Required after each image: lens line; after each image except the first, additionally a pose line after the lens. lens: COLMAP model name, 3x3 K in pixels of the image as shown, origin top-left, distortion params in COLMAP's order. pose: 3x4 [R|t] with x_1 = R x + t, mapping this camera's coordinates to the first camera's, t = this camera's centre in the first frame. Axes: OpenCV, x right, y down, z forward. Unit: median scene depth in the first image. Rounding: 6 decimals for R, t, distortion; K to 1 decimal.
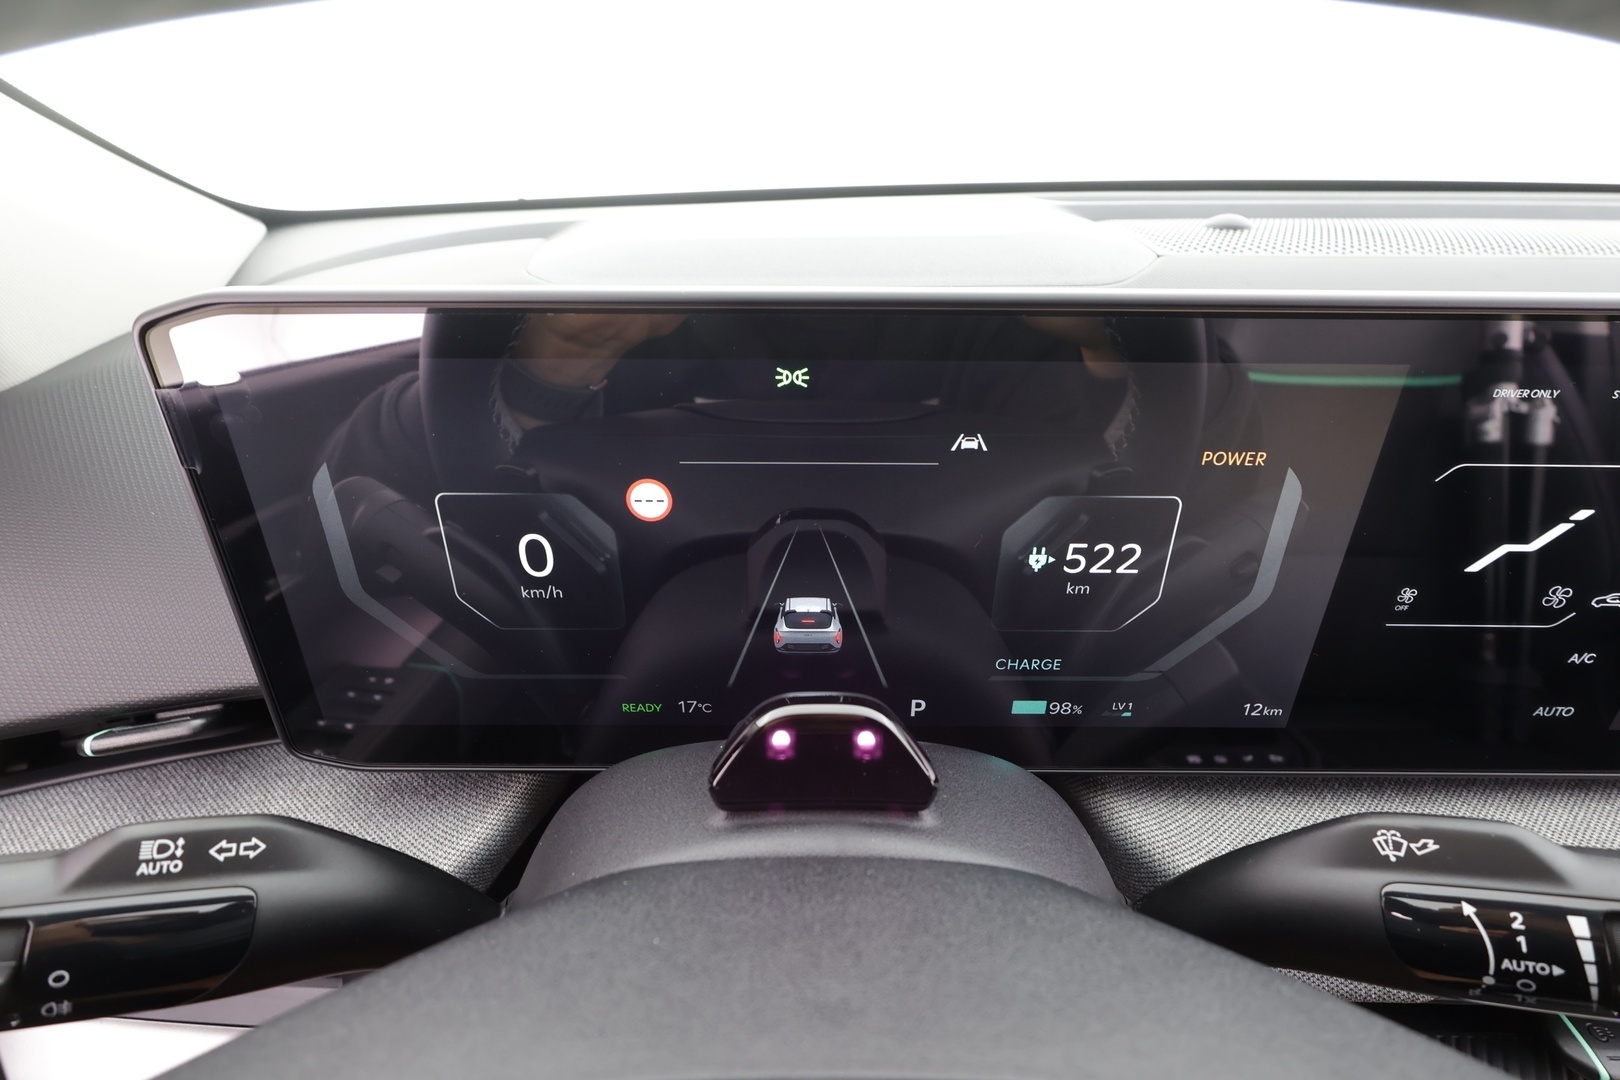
lens RADIAL K [[734.8, 0, 825.5], [0, 734.8, 551.6], [0, 0, 1]] dist [-0.005664, 0.001826]
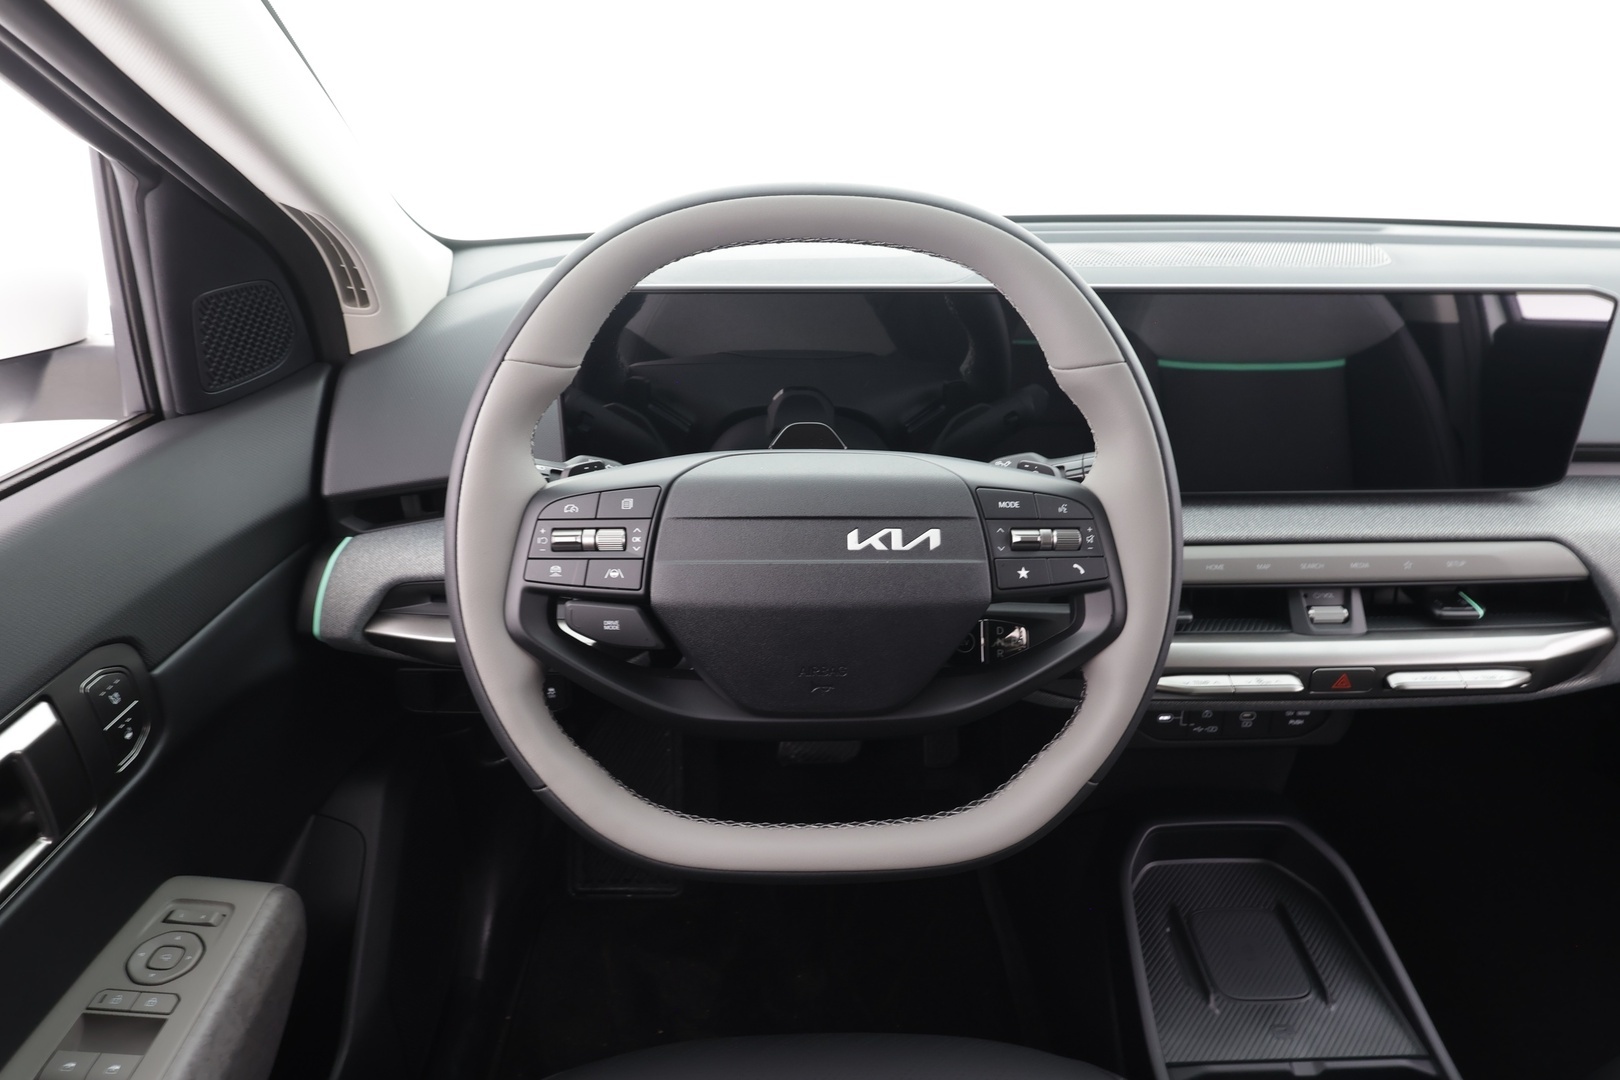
lens RADIAL K [[925.4, 0, 813.7], [0, 925.4, 551.1], [0, 0, 1]] dist [0.001022, -0.000210]
pose [[0.999149, -0.017901, 0.037149, -0.095712], [0.020405, 0.997465, -0.068171, 0.746446], [-0.035835, 0.068871, 0.996982, -2.039714]]
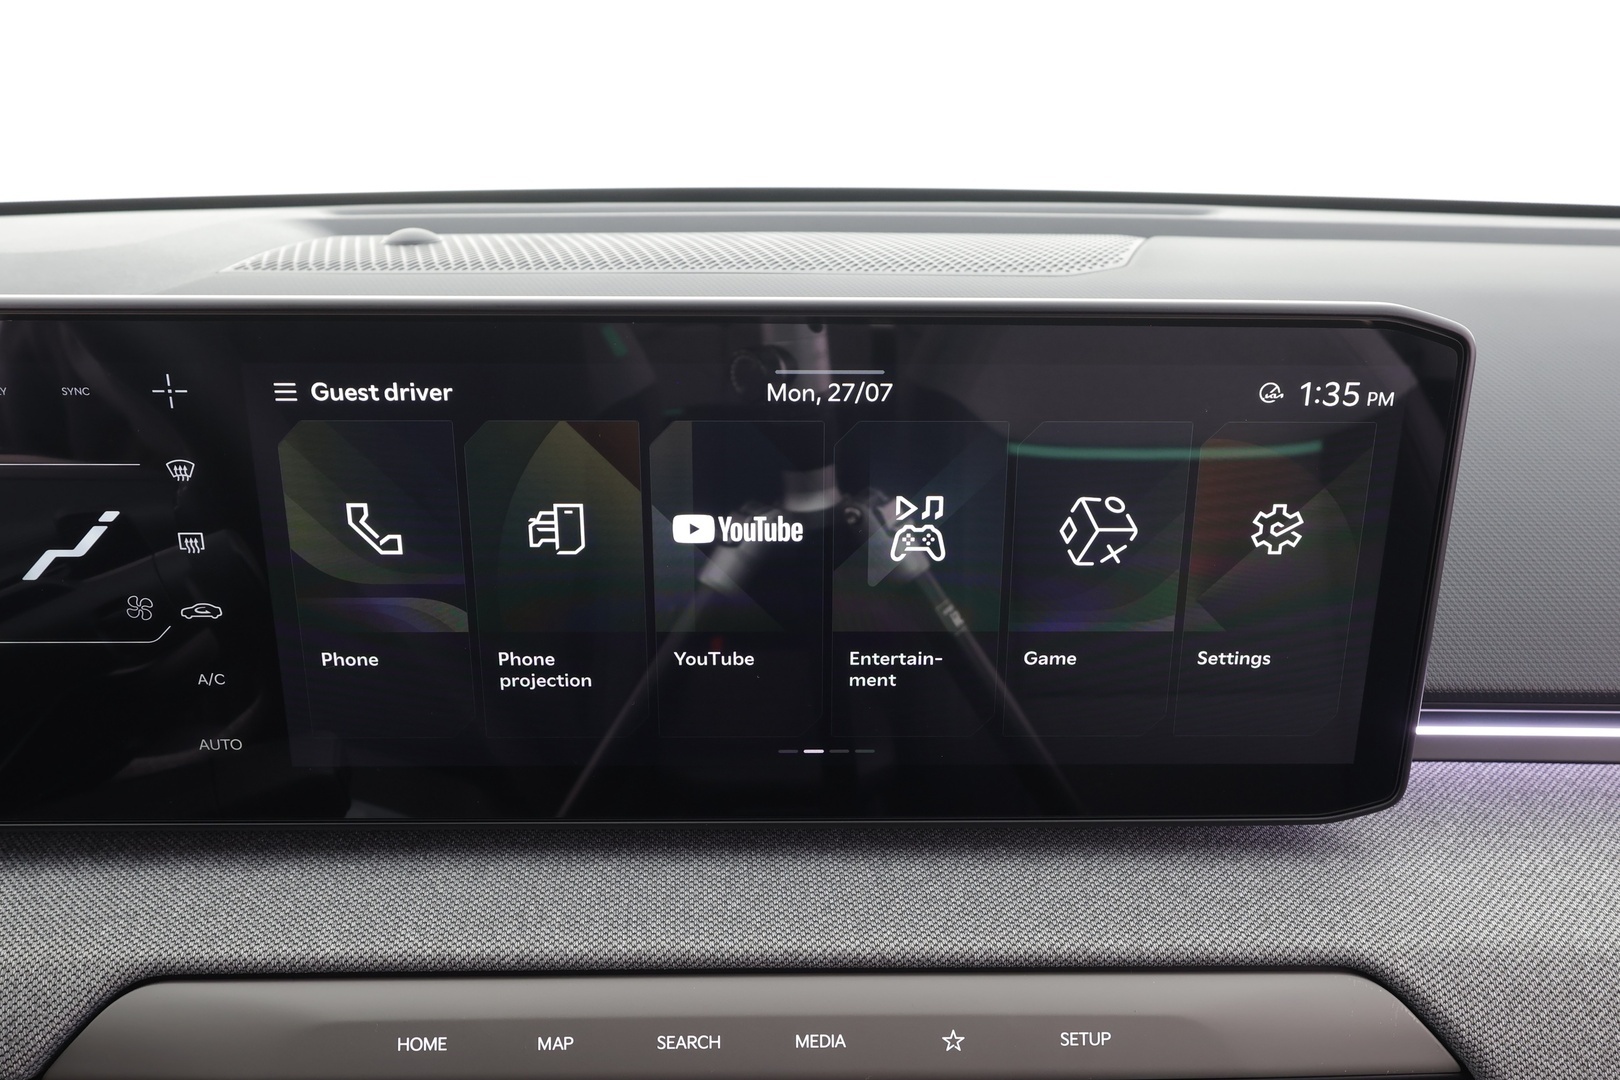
lens RADIAL K [[1191.7, 0, 810.9], [0, 1191.7, 525.8], [0, 0, 1]] dist [0.001014, 0.001882]
pose [[0.999911, -0.009416, 0.009444, 1.869594], [0.011001, 0.982663, -0.185076, 0.255049], [-0.007537, 0.185164, 0.982679, -0.547446]]
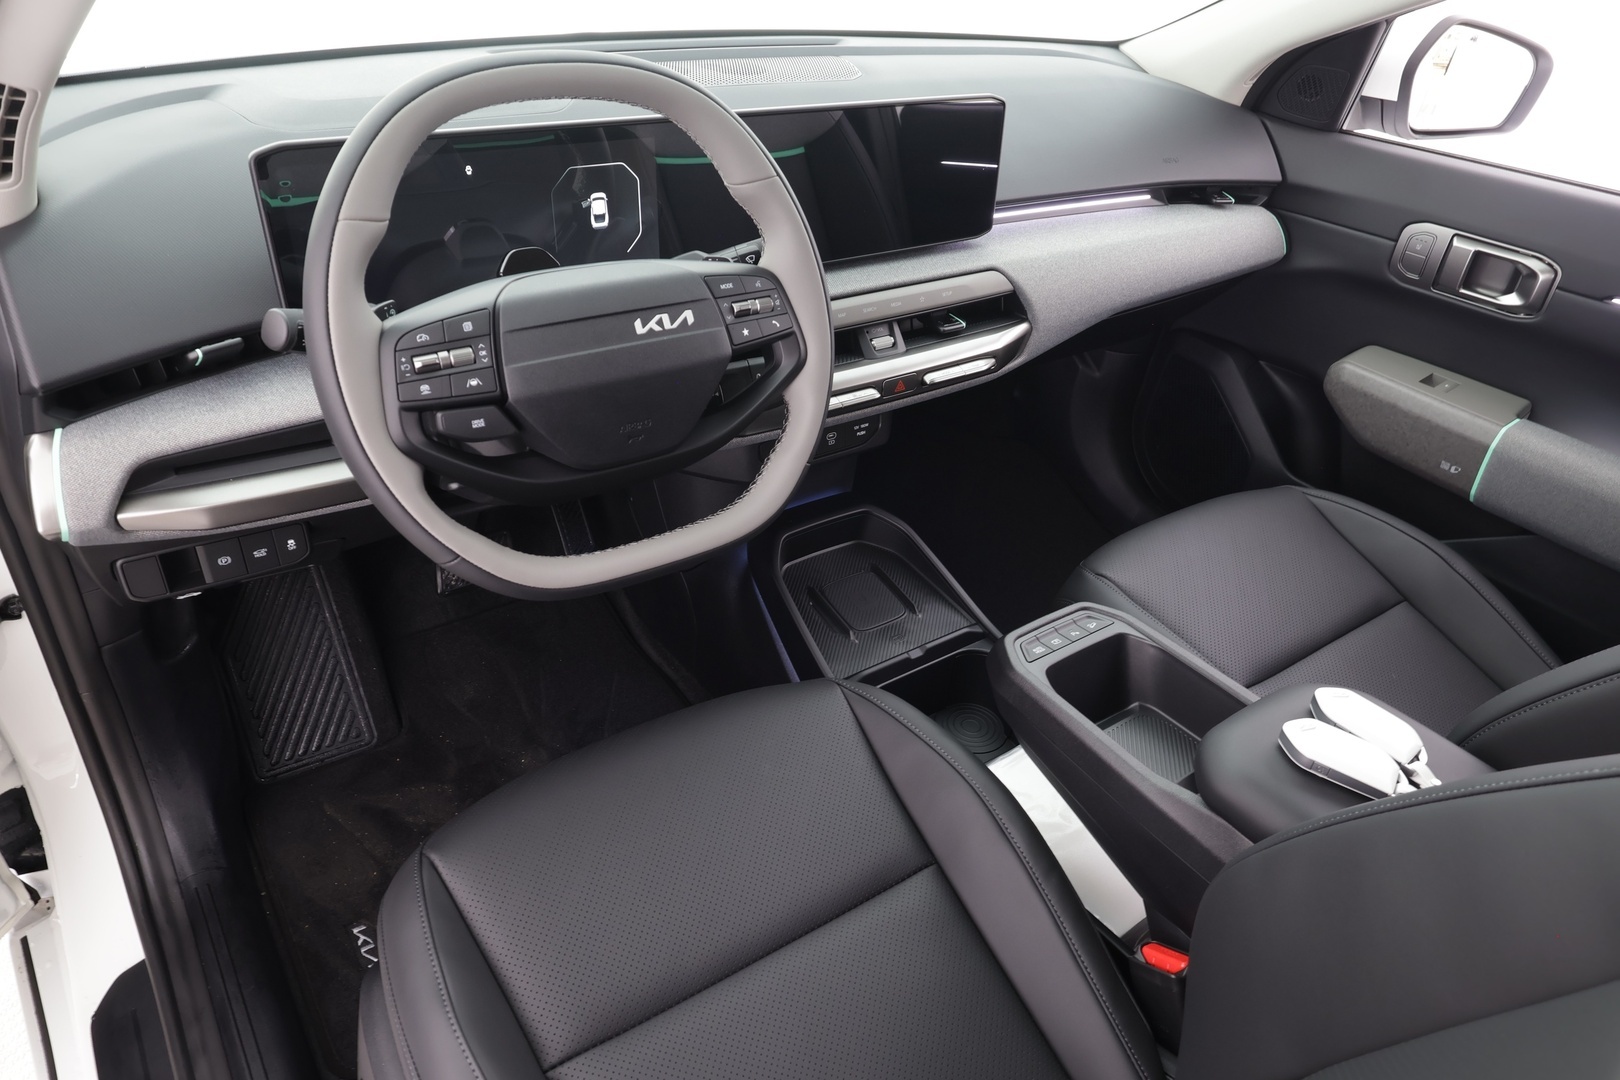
lens RADIAL K [[1019.4, 0, 794.4], [0, 1019.4, 546.9], [0, 0, 1]] dist [-0.002131, -0.002176]
pose [[0.819358, -0.279909, 0.500303, -1.376230], [0.231907, 0.959941, 0.157265, 0.858849], [-0.524282, -0.012832, 0.851448, -2.981856]]
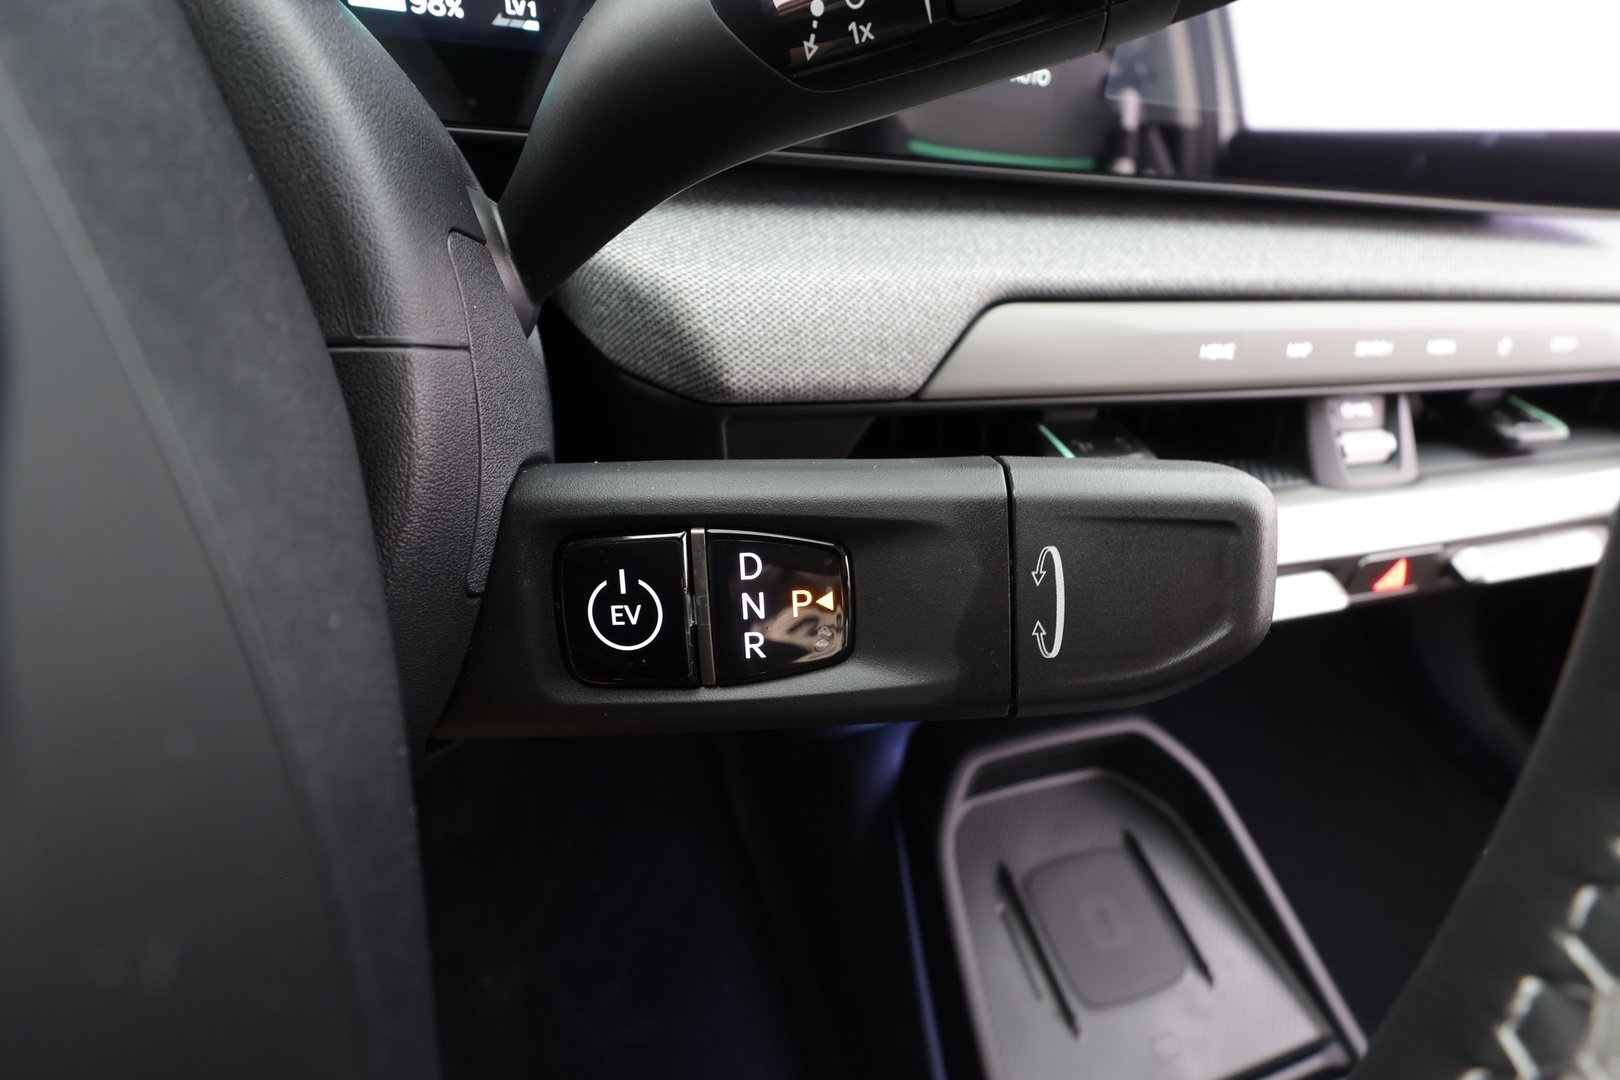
lens RADIAL K [[734.8, 0, 812.4], [0, 734.8, 551.4], [0, 0, 1]] dist [-0.005664, 0.001826]
pose [[0.945343, -0.108119, 0.307630, 0.433045], [0.062410, 0.985981, 0.154746, 0.702190], [-0.320048, -0.127089, 0.938838, 0.173485]]
